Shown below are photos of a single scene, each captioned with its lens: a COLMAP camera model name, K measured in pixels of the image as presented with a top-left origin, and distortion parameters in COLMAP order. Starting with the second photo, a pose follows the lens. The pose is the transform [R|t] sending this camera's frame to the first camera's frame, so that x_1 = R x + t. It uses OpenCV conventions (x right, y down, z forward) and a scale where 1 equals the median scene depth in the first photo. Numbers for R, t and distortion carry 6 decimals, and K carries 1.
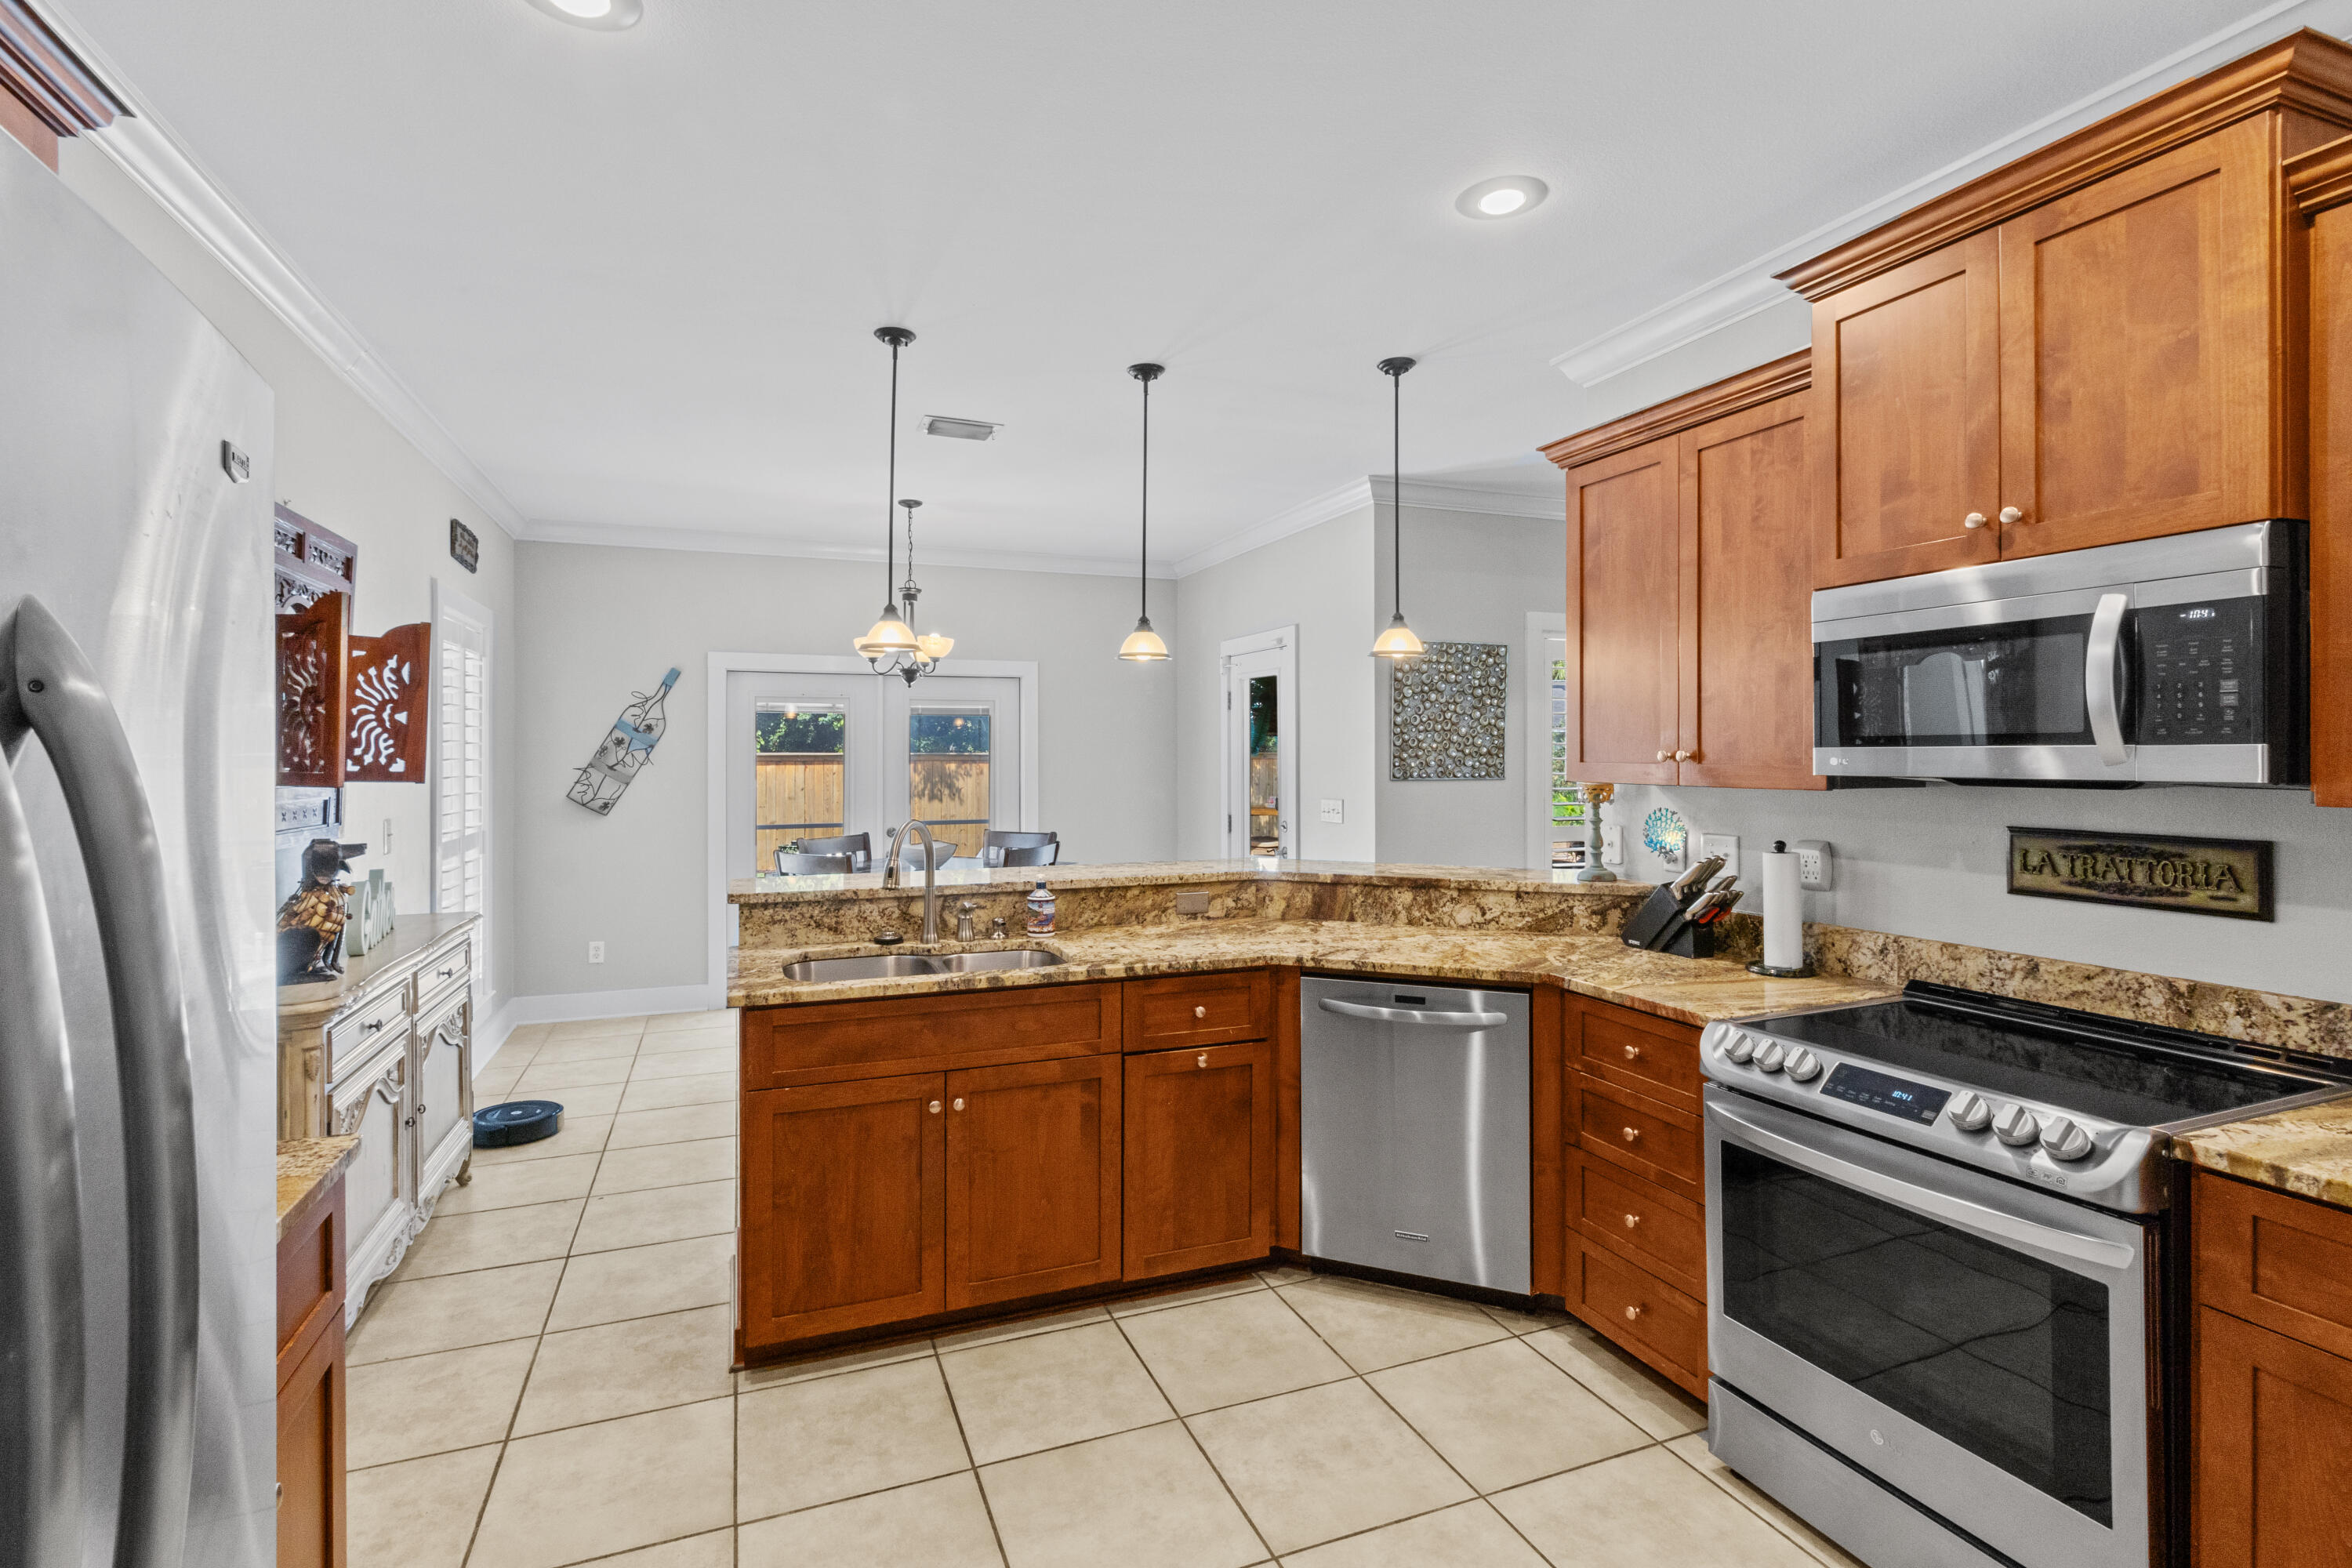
lens RADIAL K [[1088.9, 0, 1169.9], [0, 1088.9, 757.9], [0, 0, 1]] dist [0.000438, -0.000035]
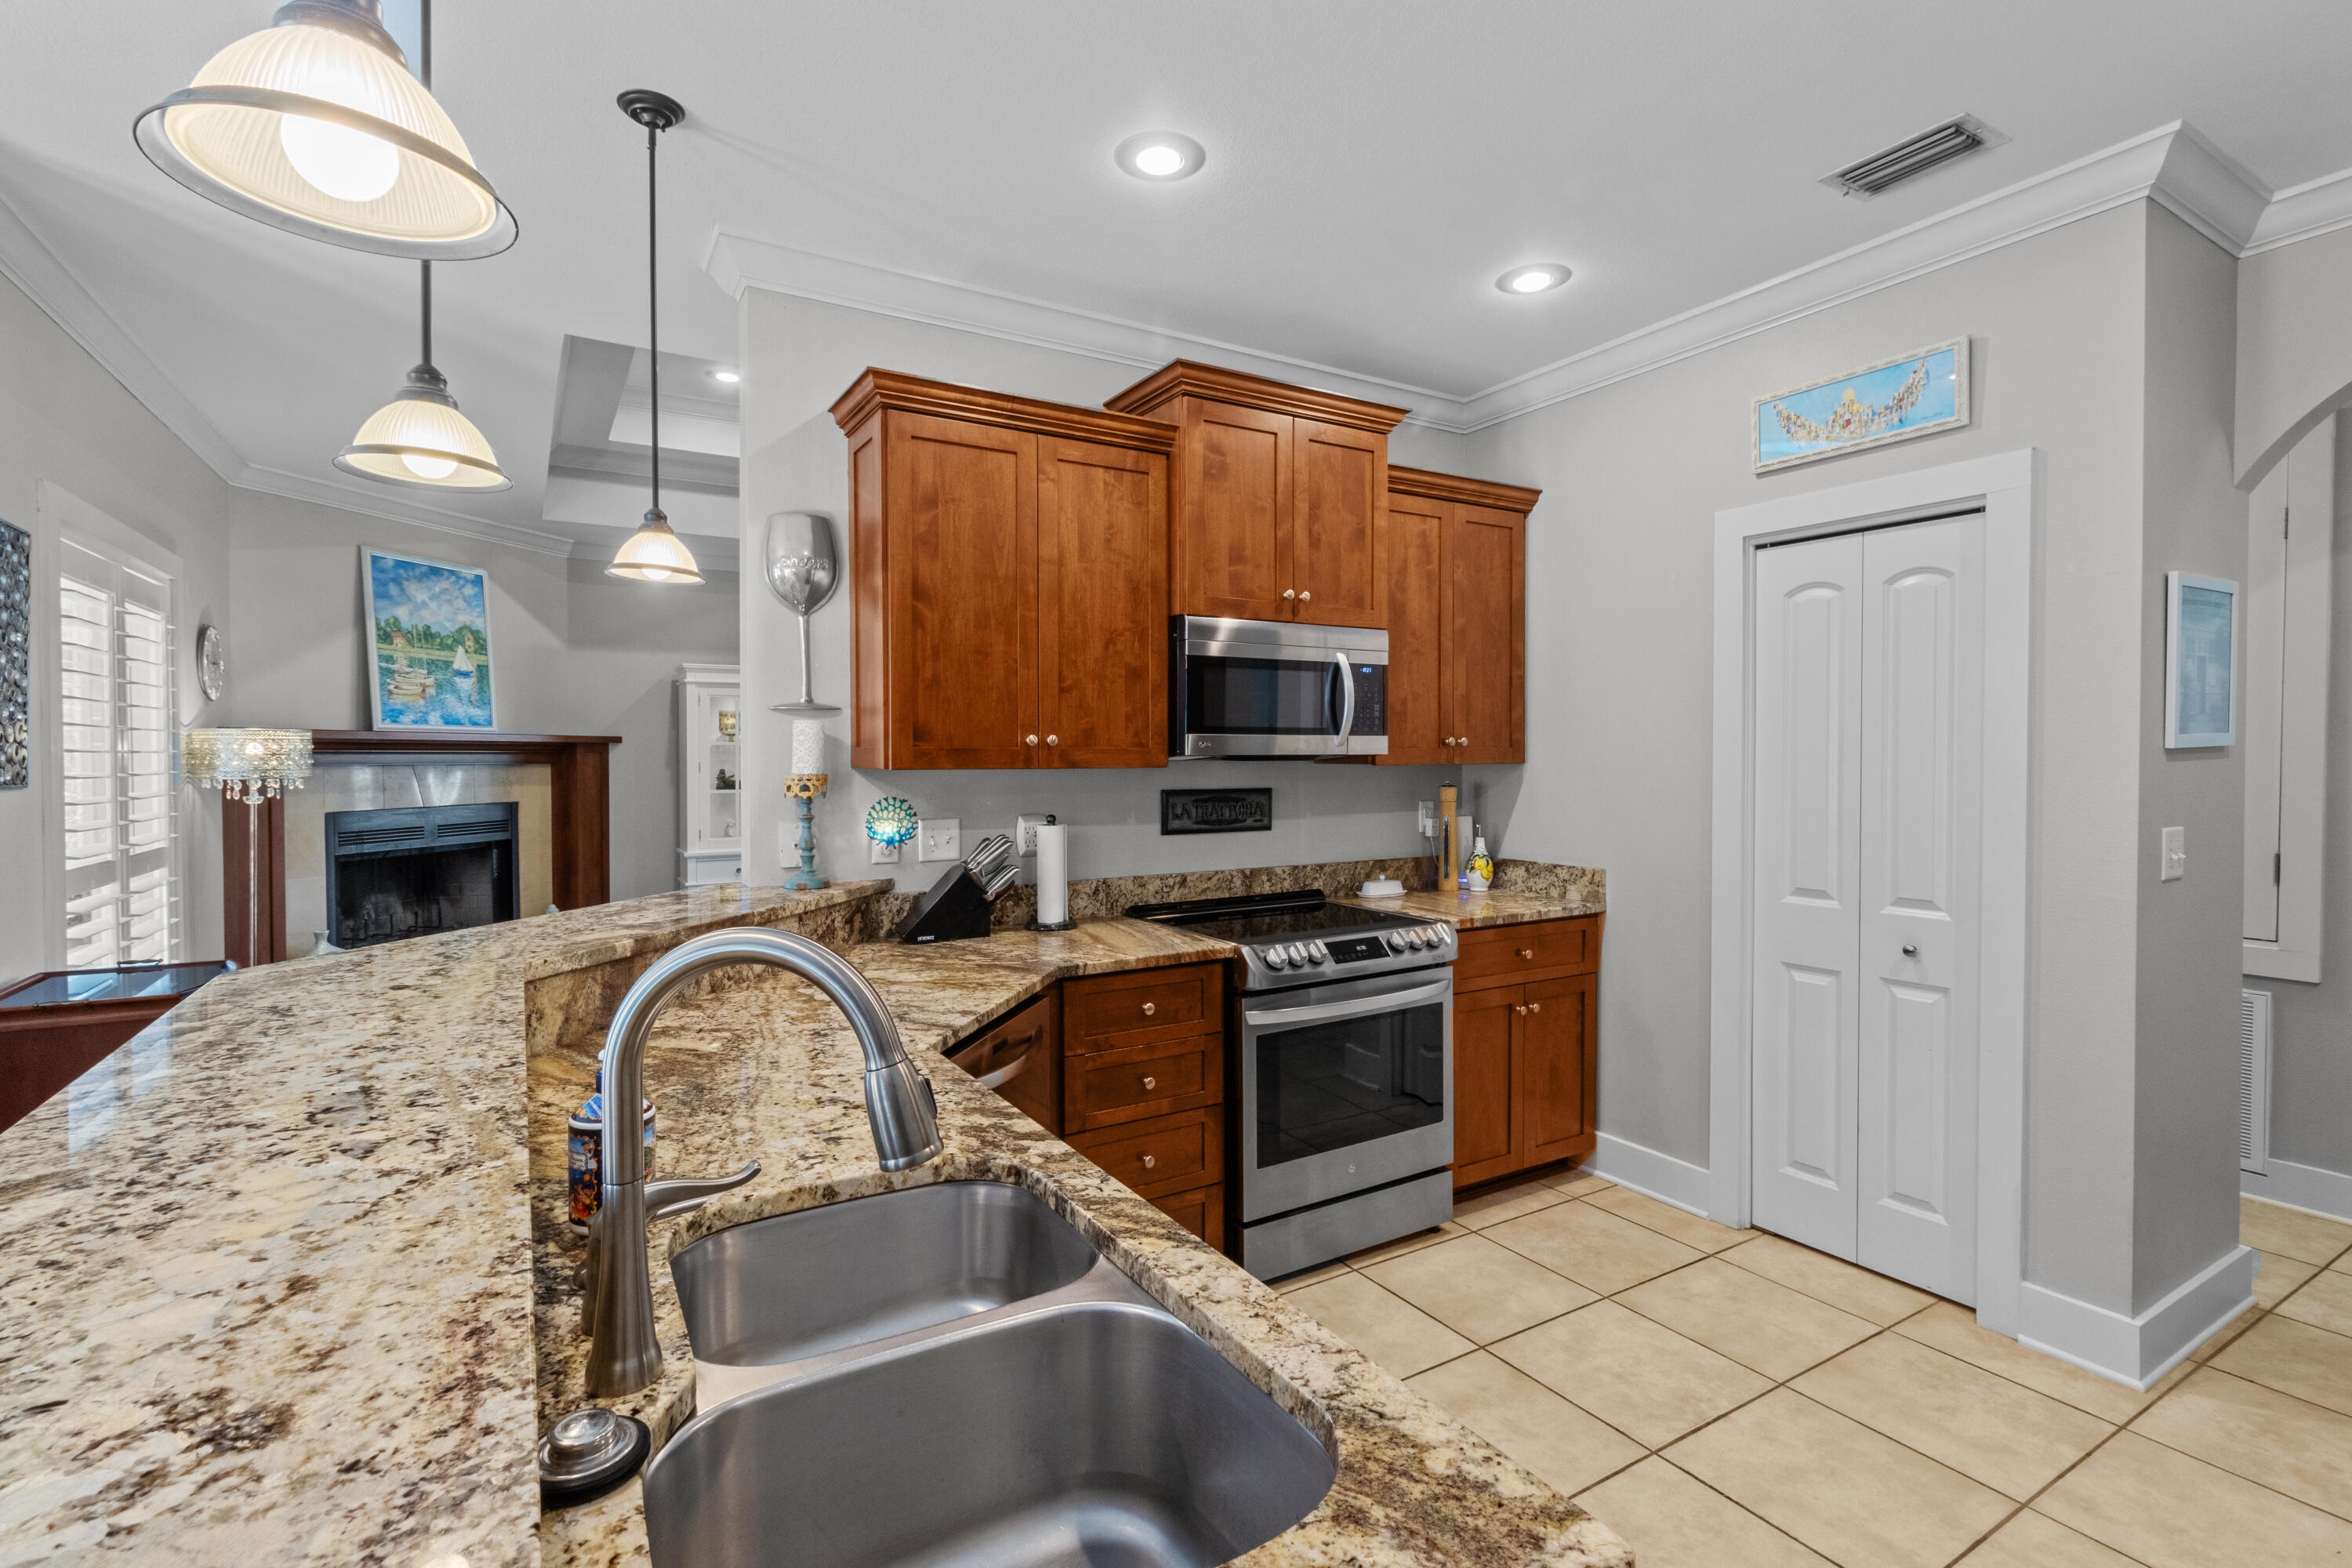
lens RADIAL K [[1079.1, 0, 1173.8], [0, 1079.1, 776.4], [0, 0, 1]] dist [0.000302, 0.000673]
pose [[-0.166627, -0.016056, 0.985889, -0.619228], [0.006890, 0.999824, 0.017448, 0.016307], [-0.985996, 0.009700, -0.166487, 1.101283]]
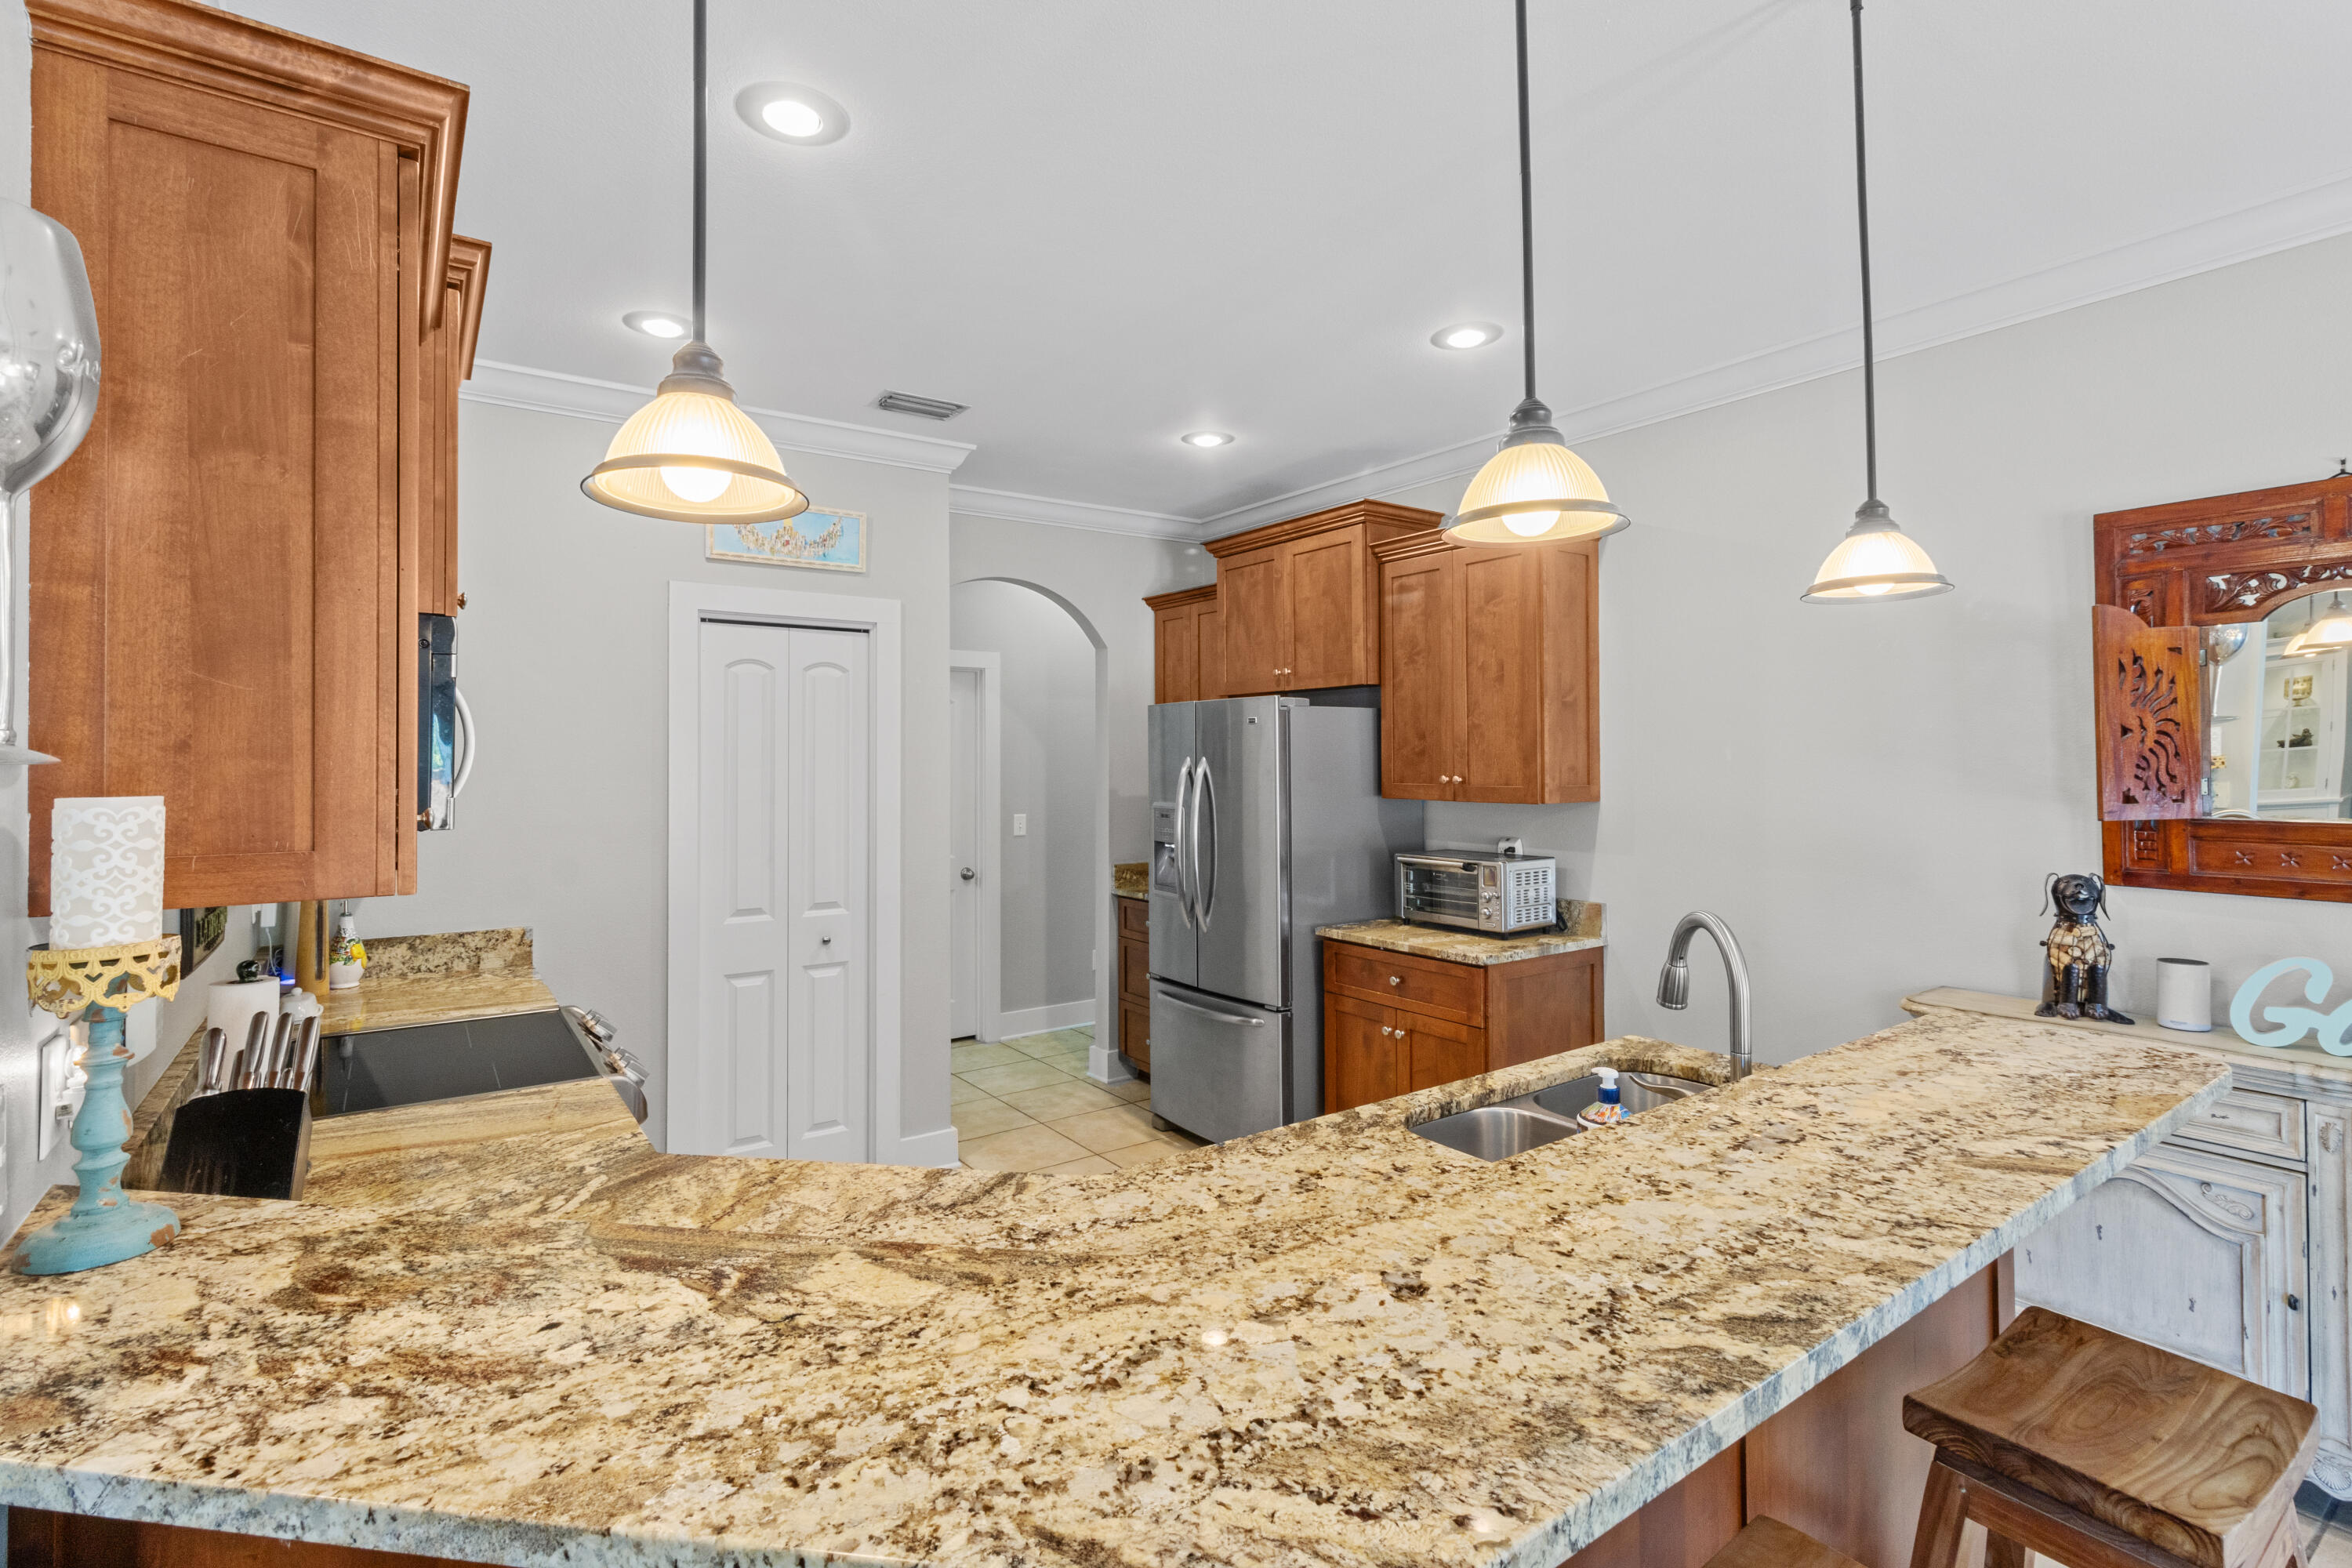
lens RADIAL K [[1092.9, 0, 1164.4], [0, 1092.9, 741.7], [0, 0, 1]] dist [0.001309, -0.000045]
pose [[-0.973172, 0.004691, -0.230032, 0.214901], [0.007671, 0.999898, -0.012060, -0.035628], [0.229952, -0.013501, -0.973108, 1.769975]]
